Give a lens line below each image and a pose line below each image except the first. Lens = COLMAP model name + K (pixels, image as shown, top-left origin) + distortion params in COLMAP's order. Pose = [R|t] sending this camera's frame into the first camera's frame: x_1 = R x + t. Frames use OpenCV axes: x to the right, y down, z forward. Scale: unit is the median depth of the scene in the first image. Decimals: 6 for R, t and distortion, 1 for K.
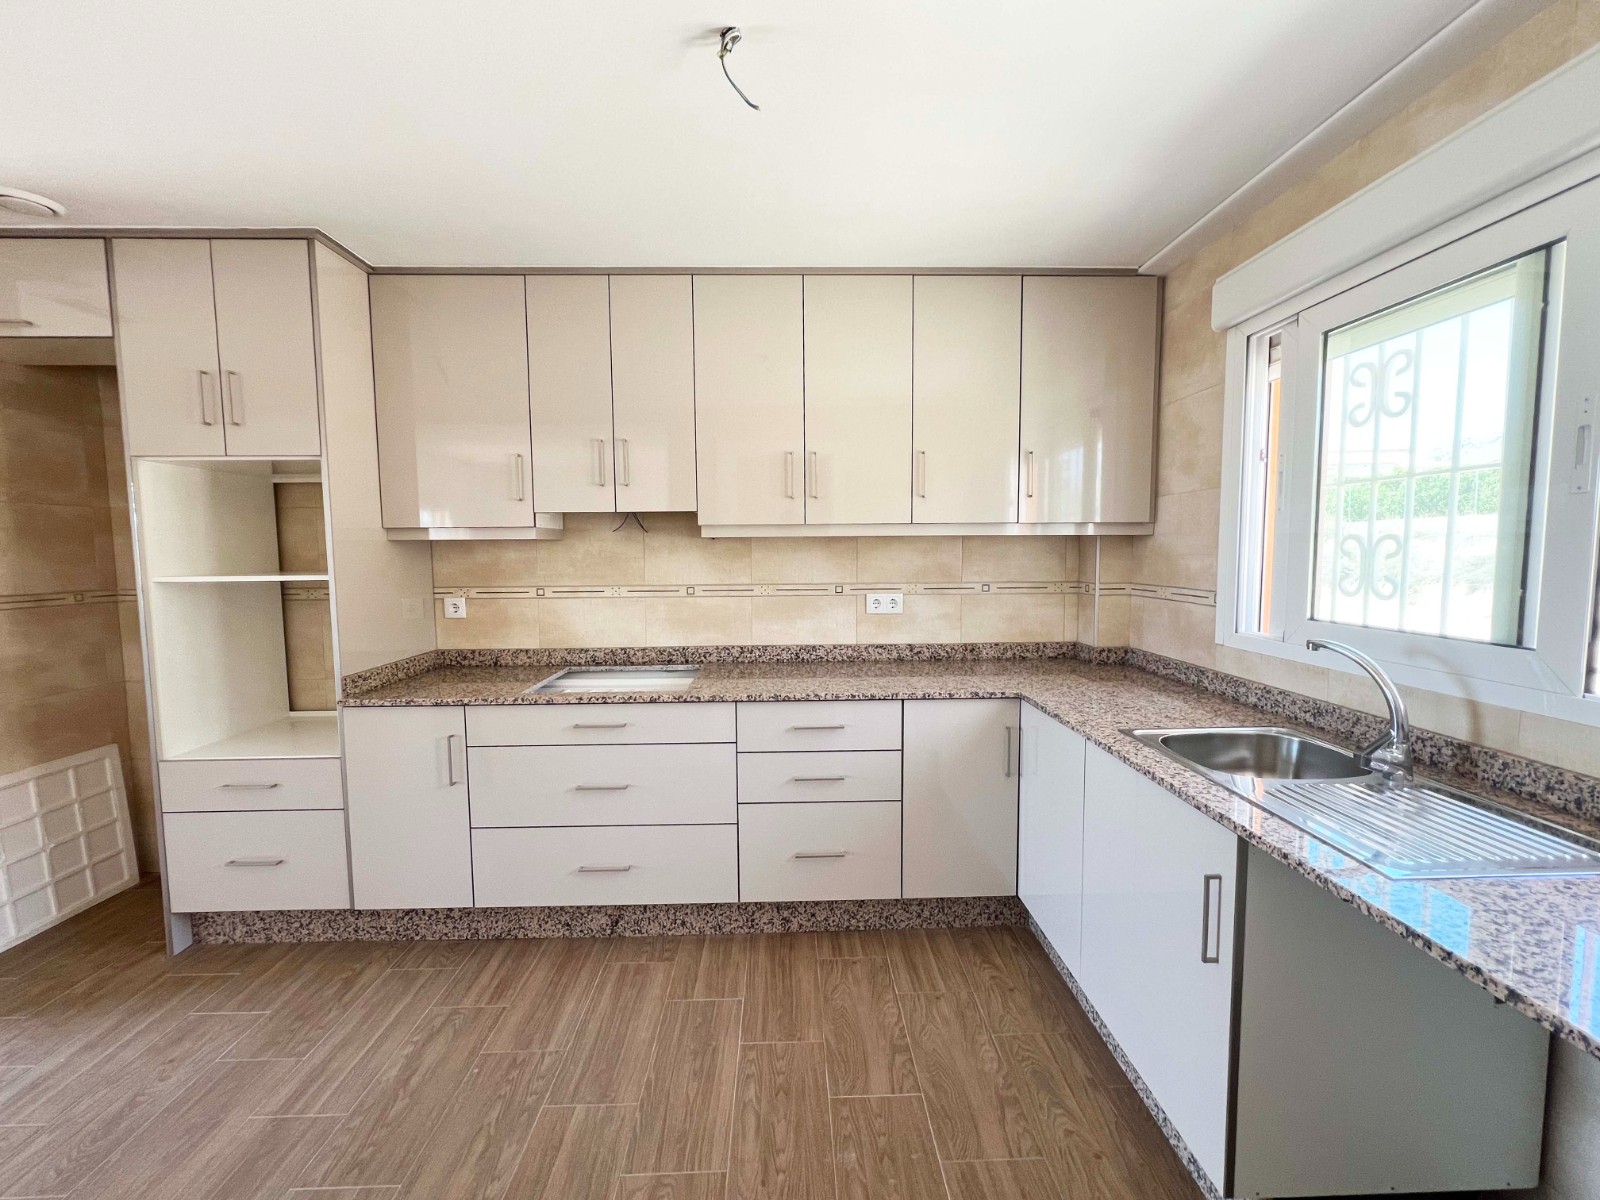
lens RADIAL K [[666.8, 0, 786.9], [0, 666.8, 596.0], [0, 0, 1]] dist [-0.002486, 0.000303]
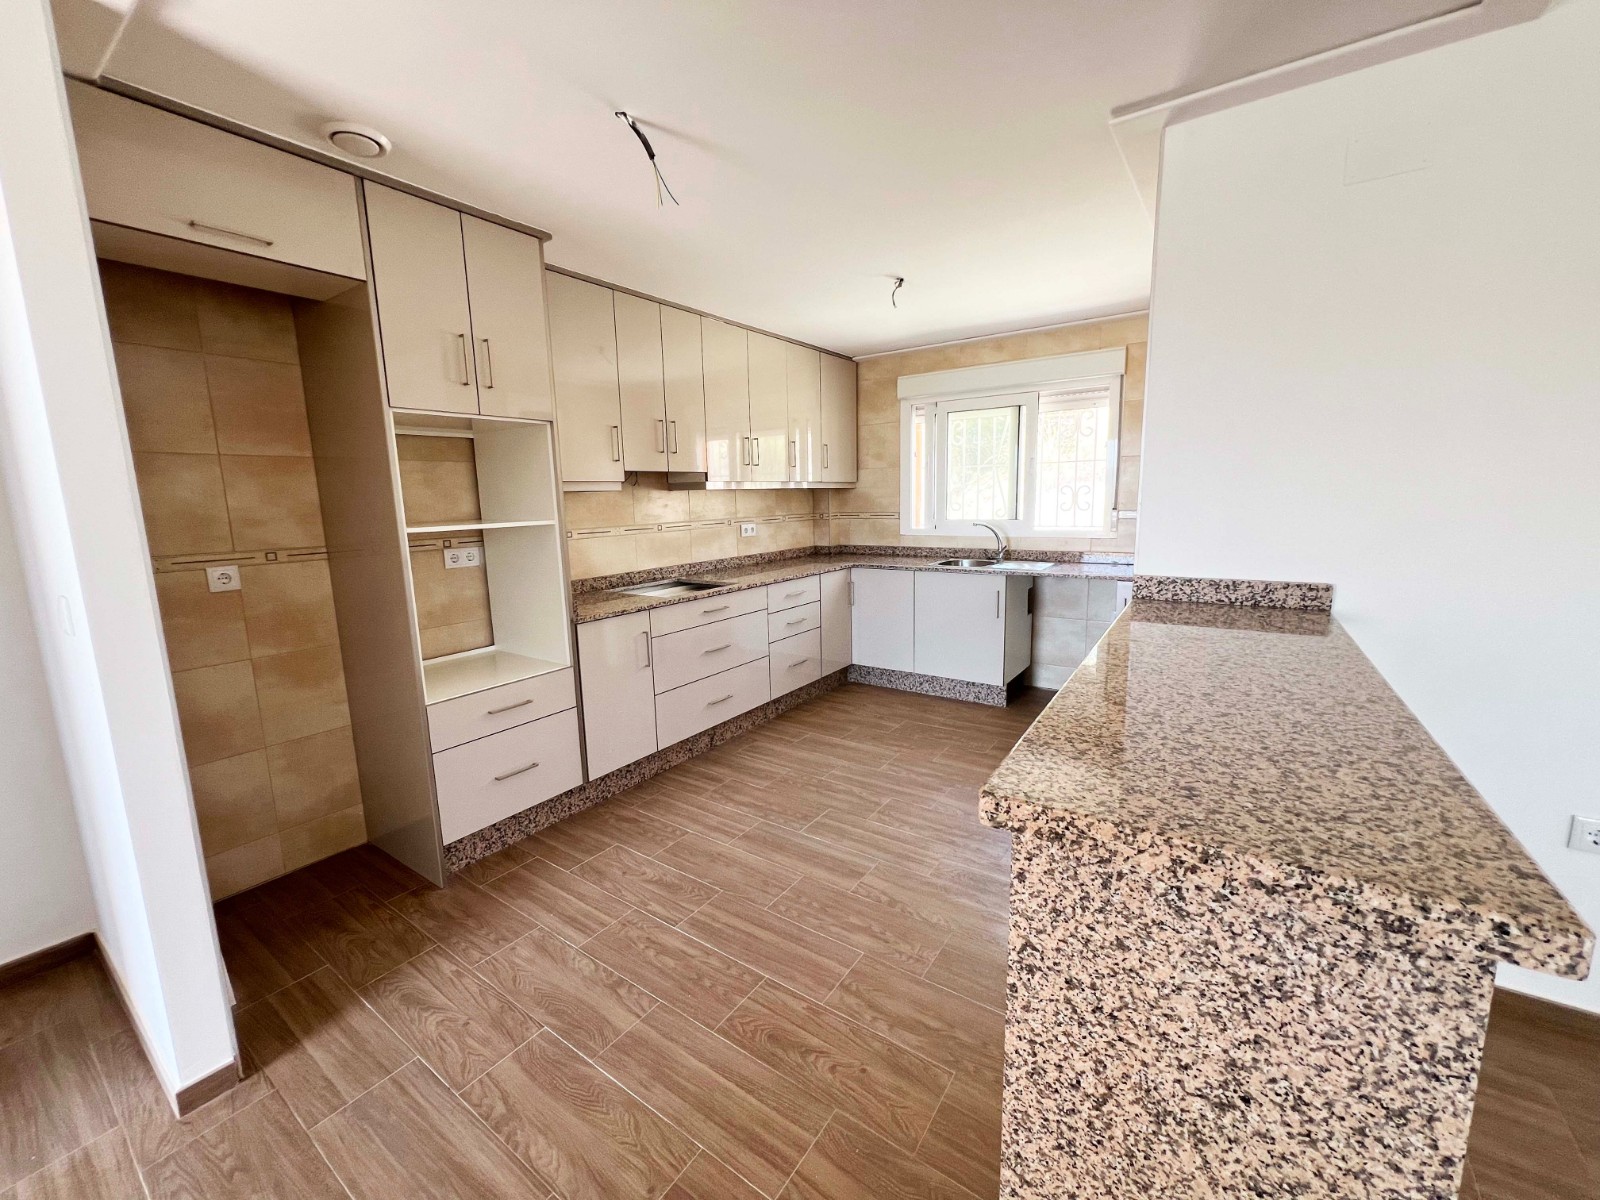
lens RADIAL K [[666.8, 0, 786.9], [0, 666.8, 596.0], [0, 0, 1]] dist [-0.002486, 0.000303]
pose [[0.591842, -0.127686, 0.795876, -1.349037], [0.075392, 0.991814, 0.103057, 0.012202], [-0.802520, -0.000991, 0.596624, -0.068948]]
